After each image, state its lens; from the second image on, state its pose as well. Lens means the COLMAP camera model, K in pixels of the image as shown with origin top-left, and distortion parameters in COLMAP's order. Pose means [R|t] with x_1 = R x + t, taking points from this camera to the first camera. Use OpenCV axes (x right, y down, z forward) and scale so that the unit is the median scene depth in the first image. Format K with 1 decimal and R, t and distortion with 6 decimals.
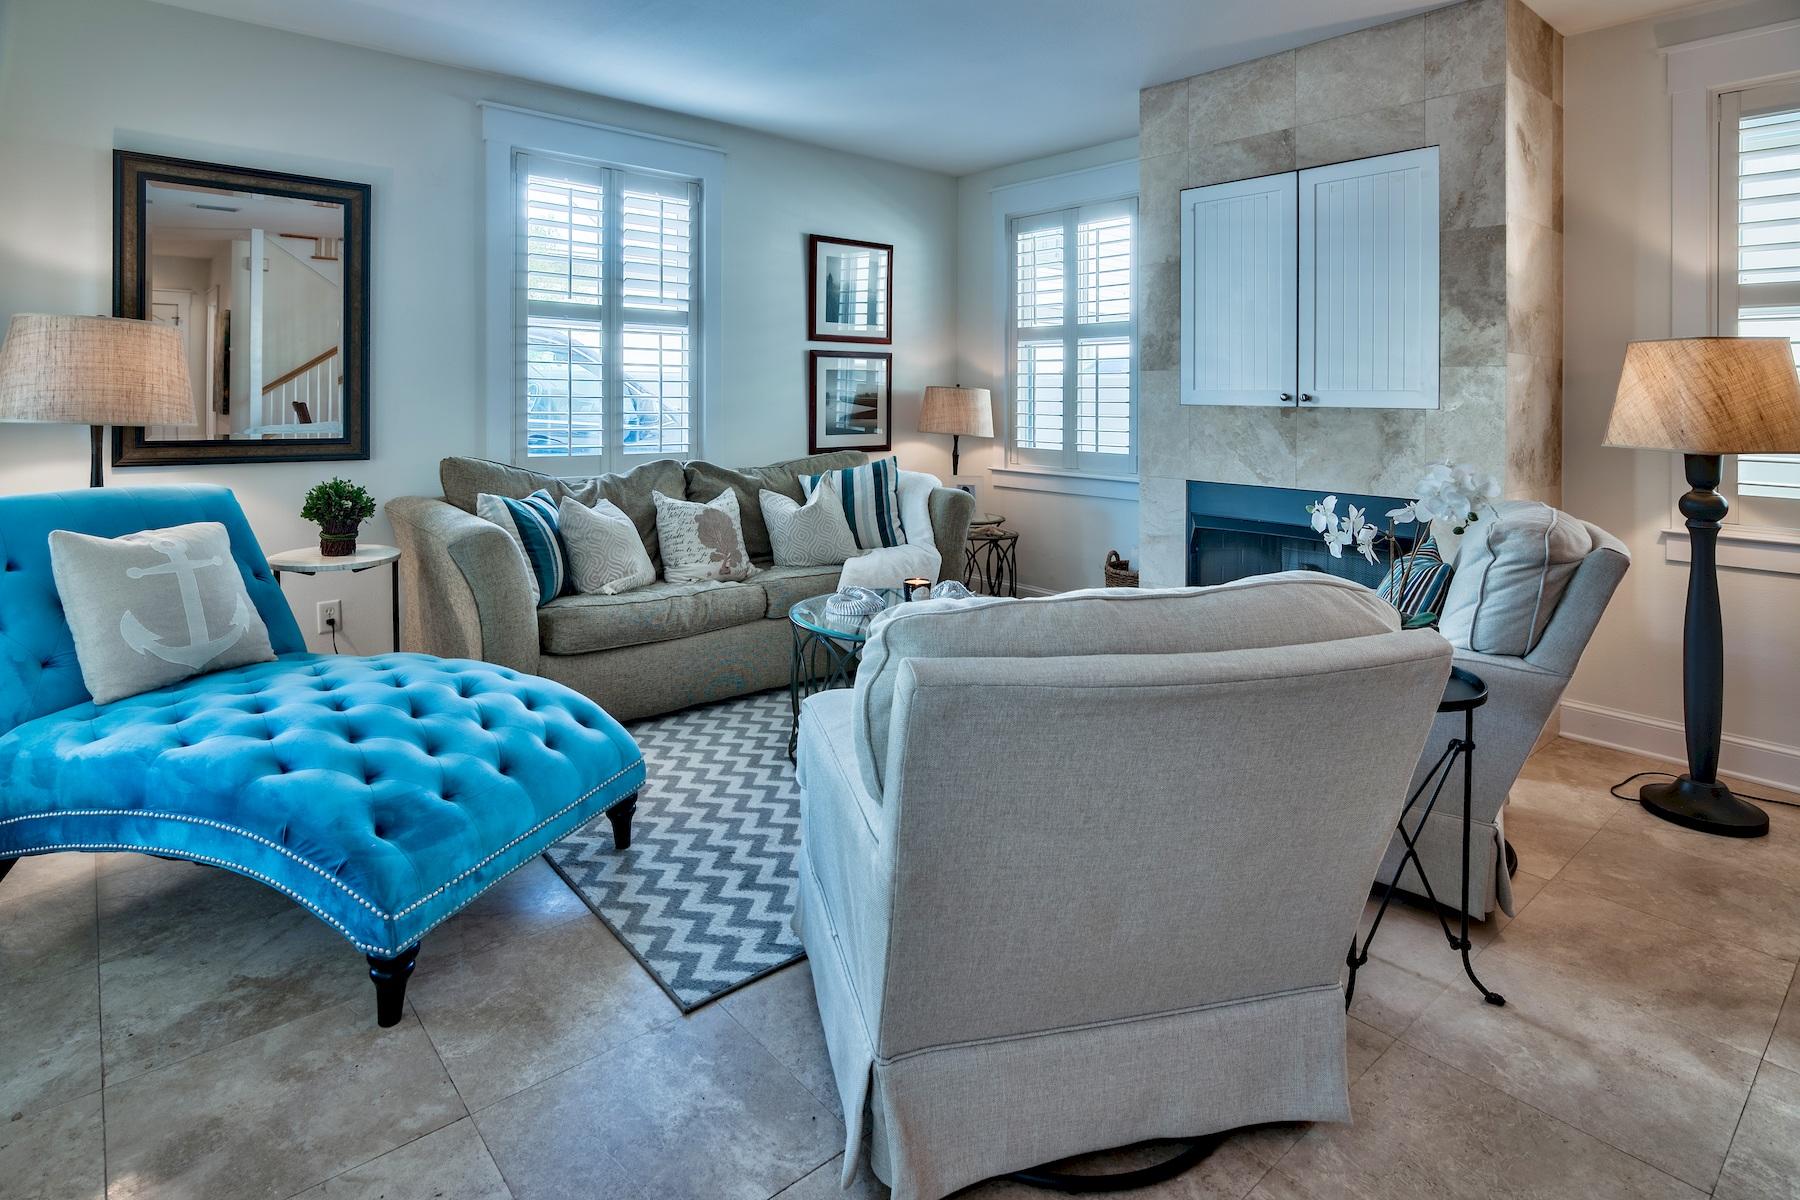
lens RADIAL K [[899.2, 0, 887.7], [0, 899.2, 569.4], [0, 0, 1]] dist [-0.002571, -0.001314]
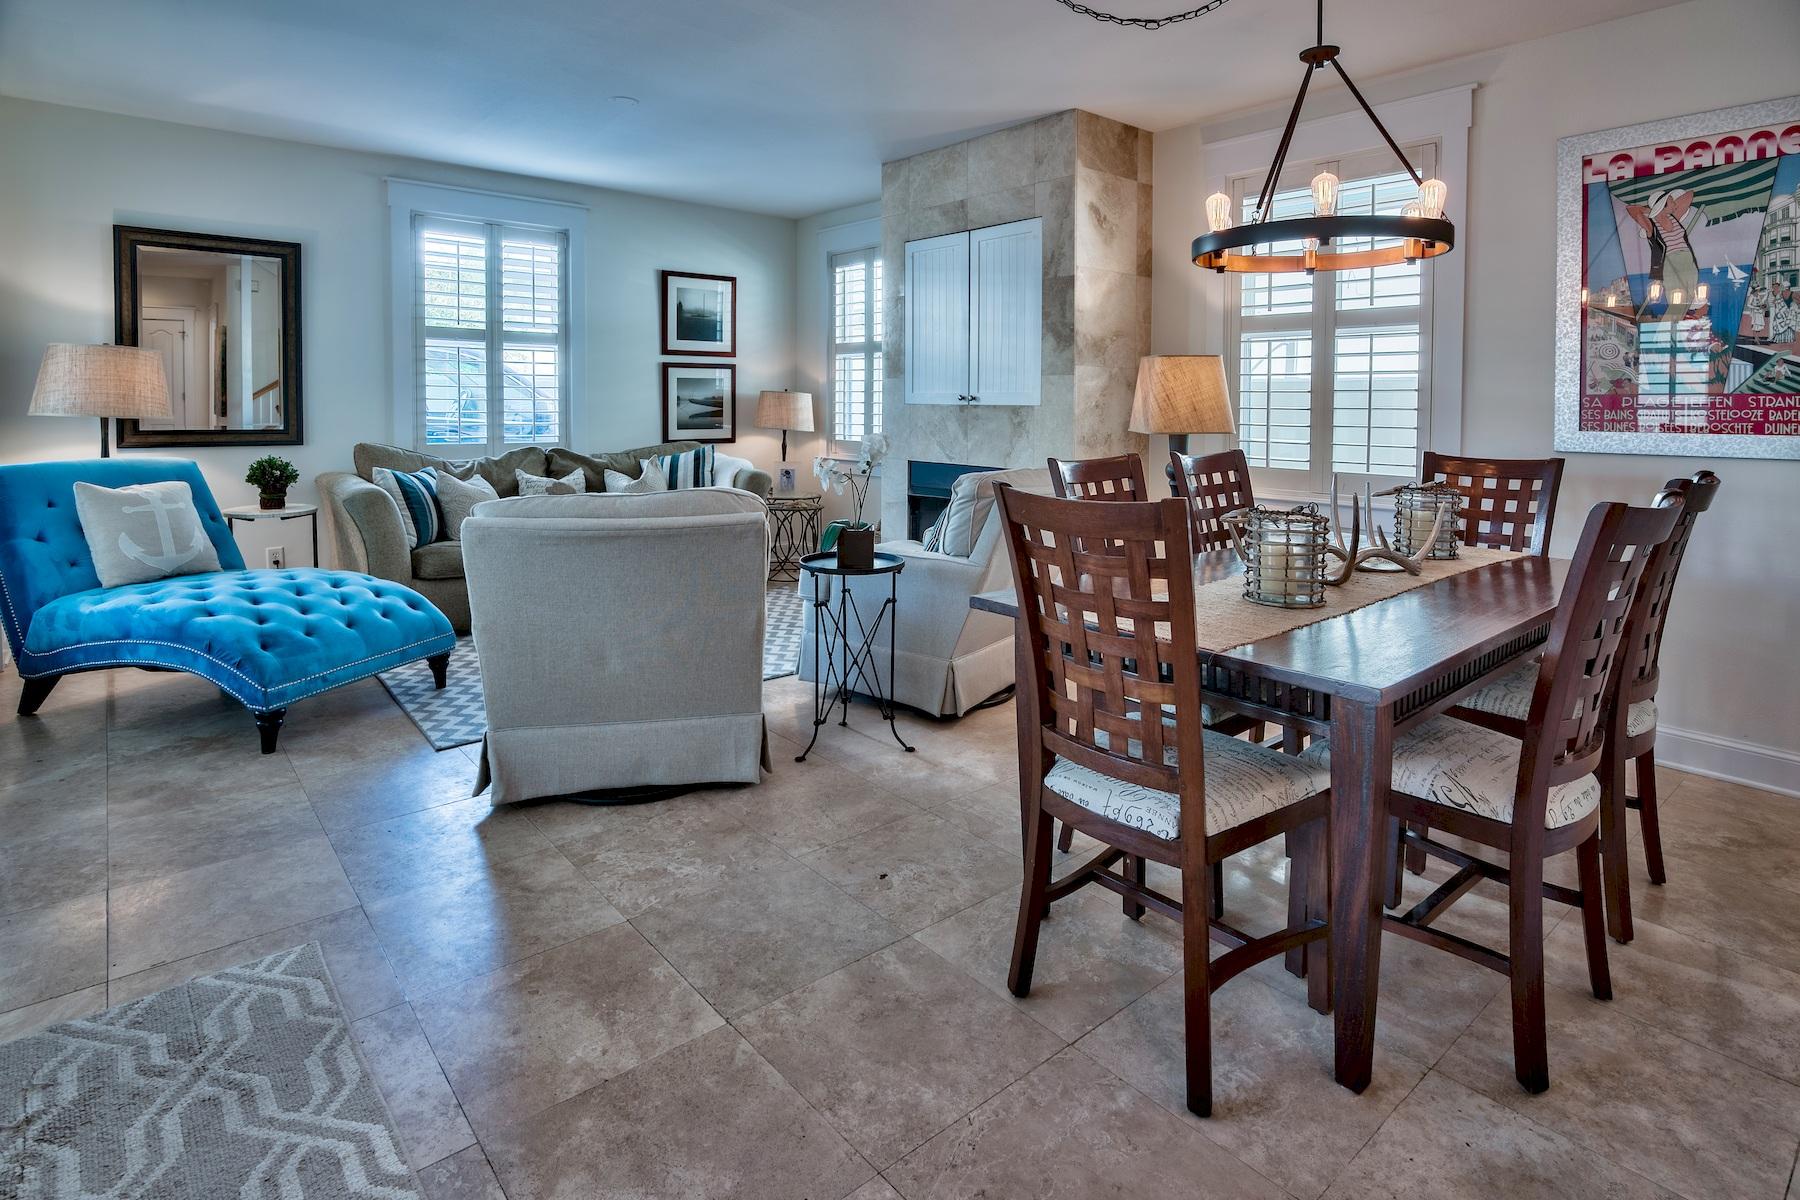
lens RADIAL K [[899.2, 0, 889.2], [0, 899.2, 598.6], [0, 0, 1]] dist [-0.002571, -0.001314]
pose [[0.999851, 0.001972, -0.017158, 0.381234], [-0.001544, 0.999689, 0.024890, 0.085478], [0.017201, -0.024860, 0.999543, -0.403361]]
